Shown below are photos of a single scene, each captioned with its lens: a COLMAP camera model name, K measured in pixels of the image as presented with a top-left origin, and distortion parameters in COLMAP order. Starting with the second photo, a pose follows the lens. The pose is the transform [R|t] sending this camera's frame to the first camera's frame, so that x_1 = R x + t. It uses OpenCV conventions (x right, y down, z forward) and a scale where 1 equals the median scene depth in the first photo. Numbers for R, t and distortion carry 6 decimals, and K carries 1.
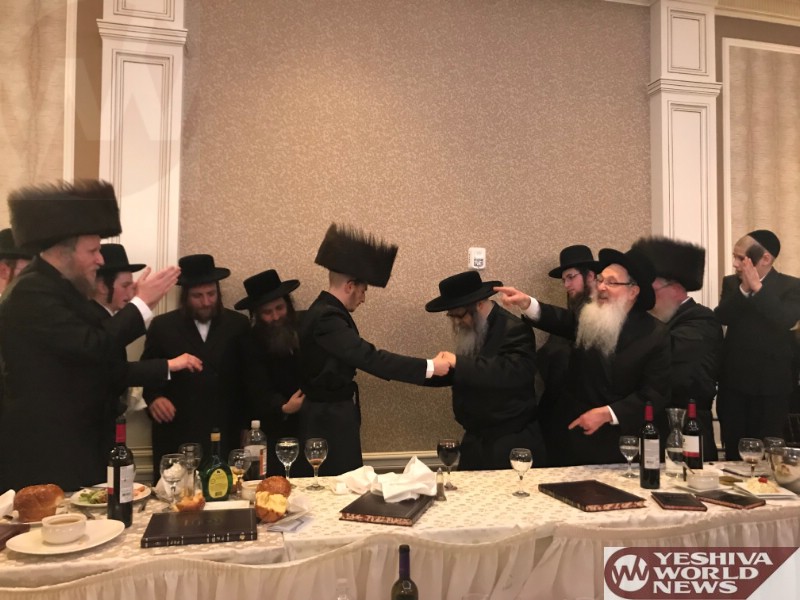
lens RADIAL K [[655.6, 0, 400.0], [0, 655.6, 300.0], [0, 0, 1]] dist [0.000342, 0.005134]
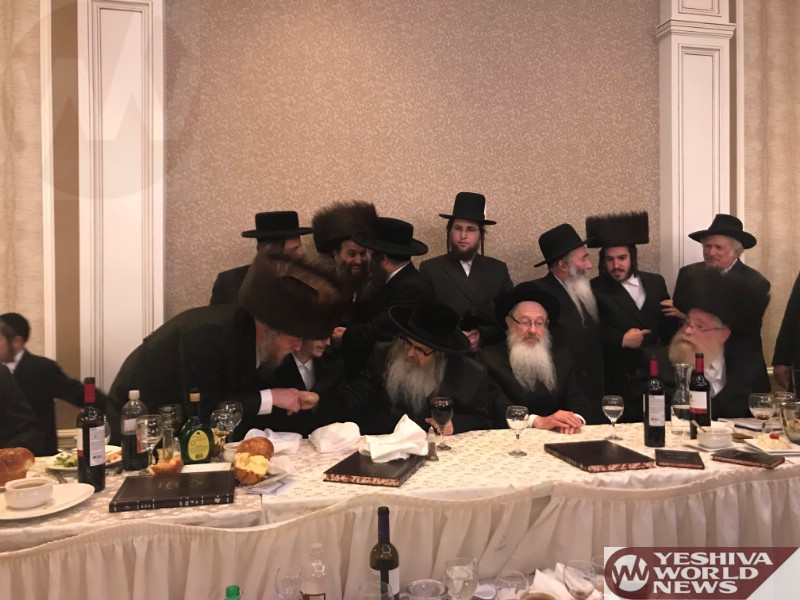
lens RADIAL K [[655.6, 0, 400.0], [0, 655.6, 300.0], [0, 0, 1]] dist [0.000342, 0.005134]
pose [[0.999807, -0.013607, -0.014167, 0.032356], [0.014292, 0.998673, 0.049478, 0.026326], [0.013475, -0.049671, 0.998675, 0.063652]]
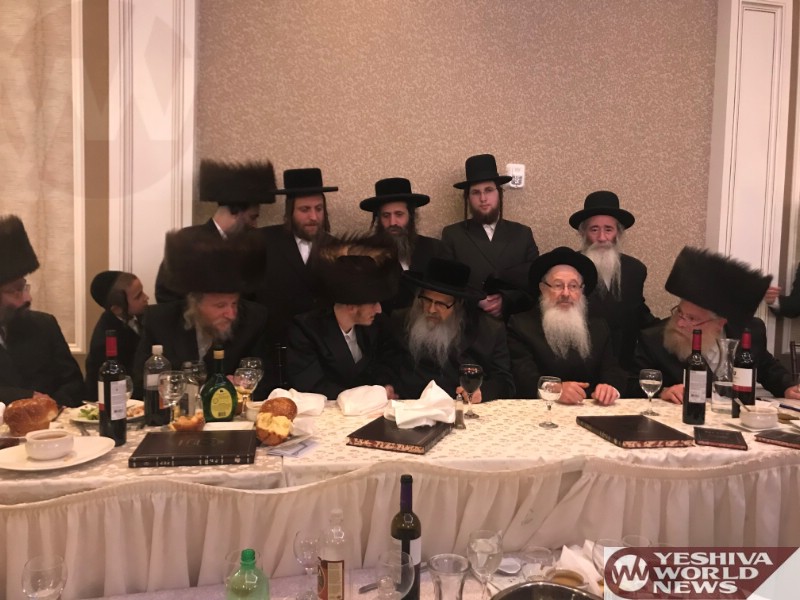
lens RADIAL K [[657.2, 0, 400.0], [0, 657.2, 300.0], [0, 0, 1]] dist [0.010828, -0.009135]
pose [[0.997895, 0.020730, -0.061441, 0.032547], [-0.014292, 0.994535, 0.103418, 0.032742], [0.063249, -0.102322, 0.992738, 0.099570]]
